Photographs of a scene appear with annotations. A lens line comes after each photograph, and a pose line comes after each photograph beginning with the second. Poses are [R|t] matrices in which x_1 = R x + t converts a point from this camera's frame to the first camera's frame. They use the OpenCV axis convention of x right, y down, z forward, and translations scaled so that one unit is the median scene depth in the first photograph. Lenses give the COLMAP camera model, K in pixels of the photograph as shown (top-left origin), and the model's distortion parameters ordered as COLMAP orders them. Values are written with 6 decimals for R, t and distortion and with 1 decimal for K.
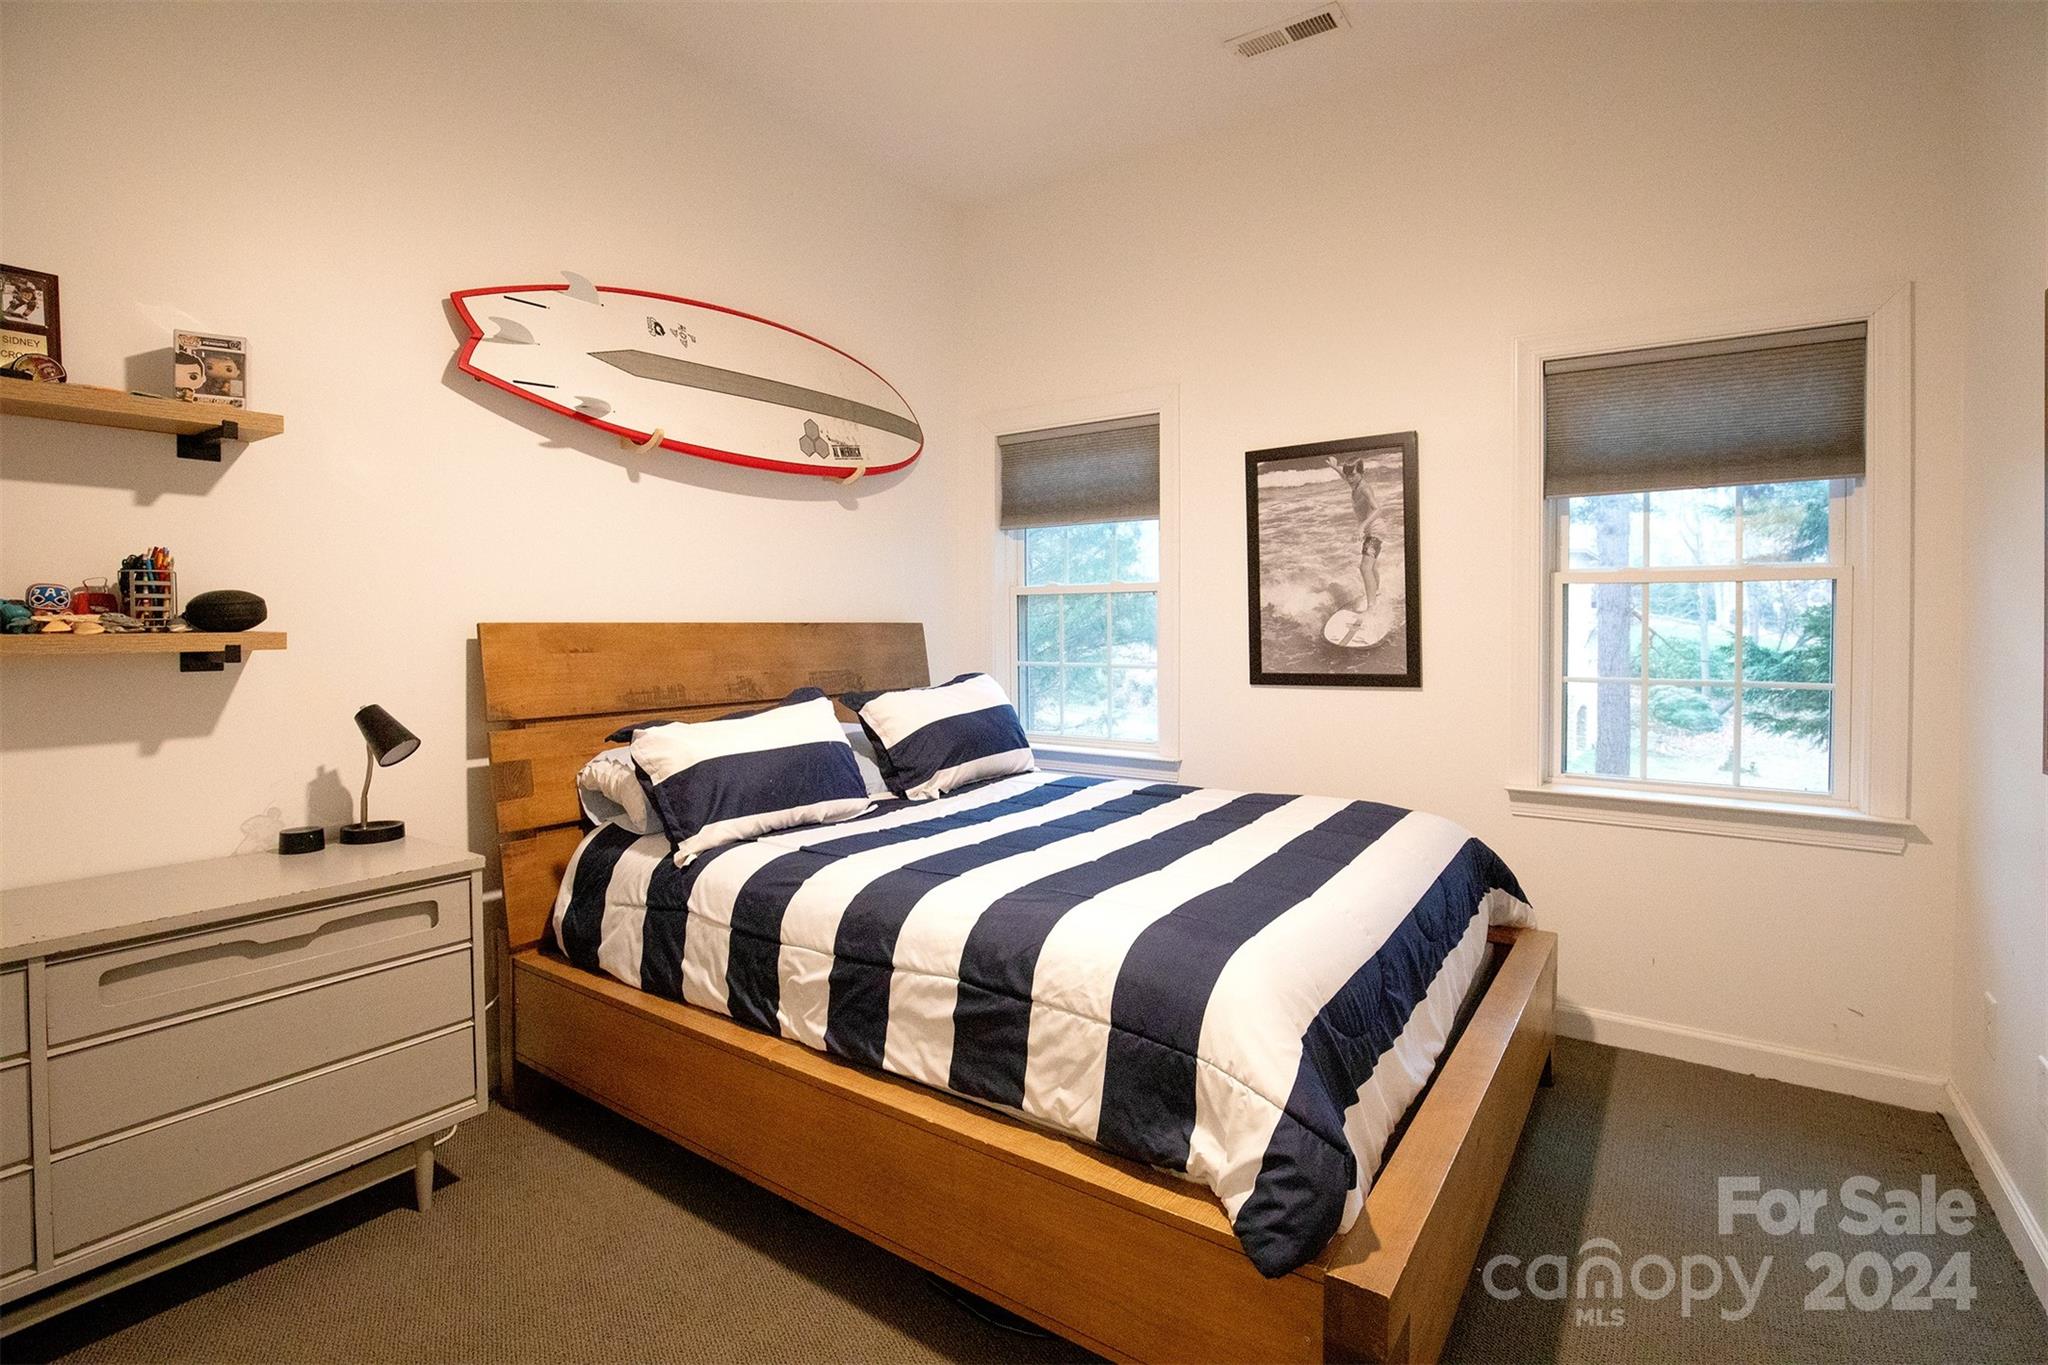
lens RADIAL K [[952.4, 0, 932.4], [0, 952.4, 635.9], [0, 0, 1]] dist [-0.012316, 0.000323]
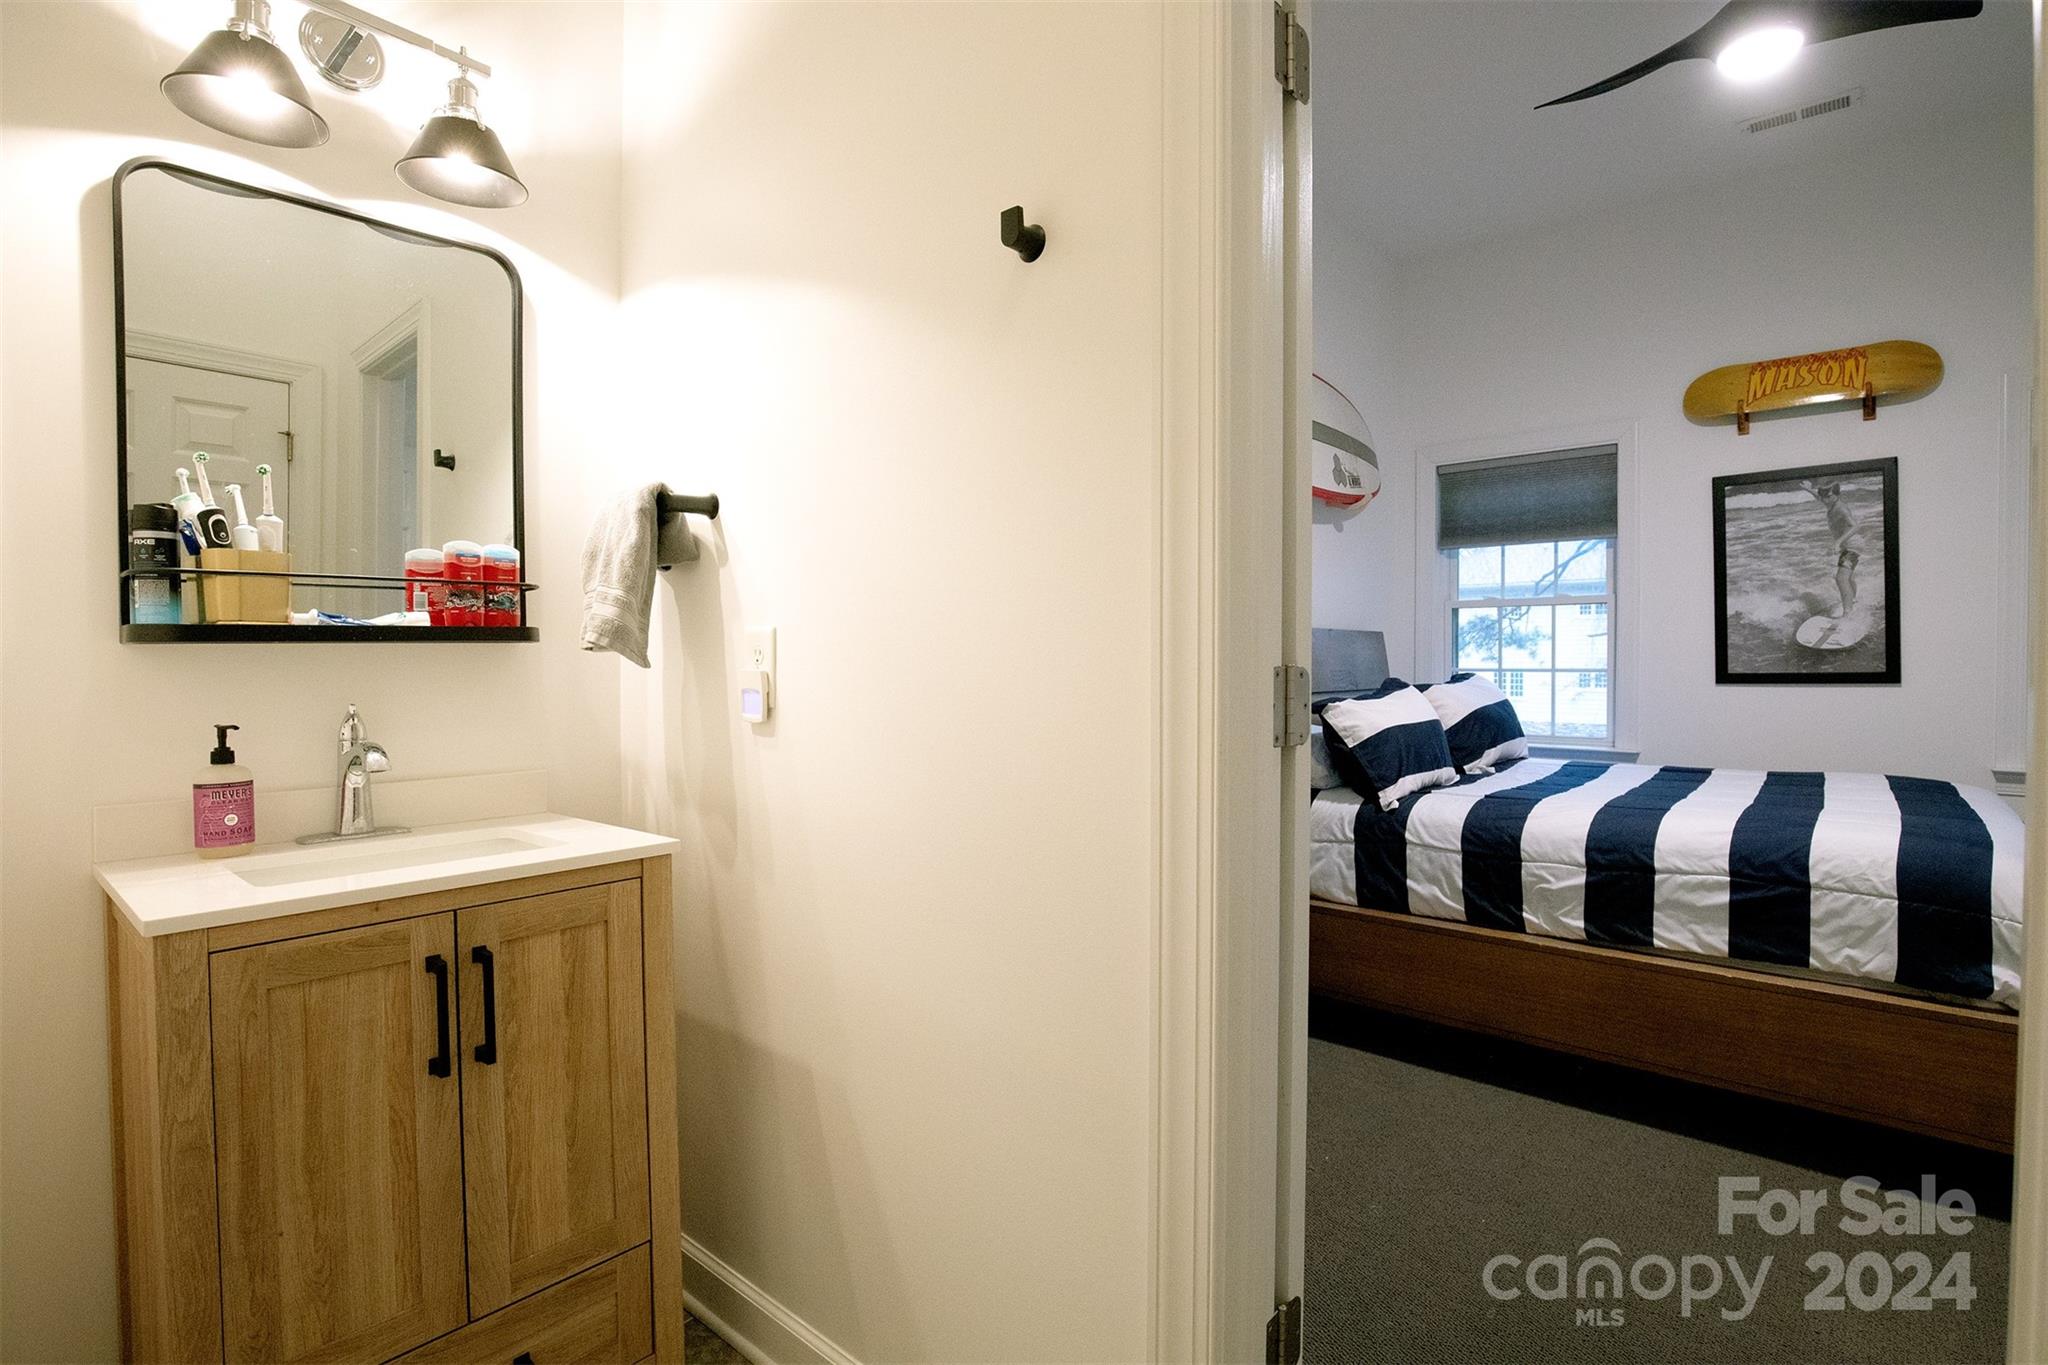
lens RADIAL K [[952.4, 0, 1024.2], [0, 952.4, 673.5], [0, 0, 1]] dist [-0.012316, 0.000323]
pose [[0.997058, 0.001404, -0.076635, -0.443050], [-0.000948, 0.999982, 0.005993, 0.036896], [0.076642, -0.005903, 0.997041, -0.203148]]
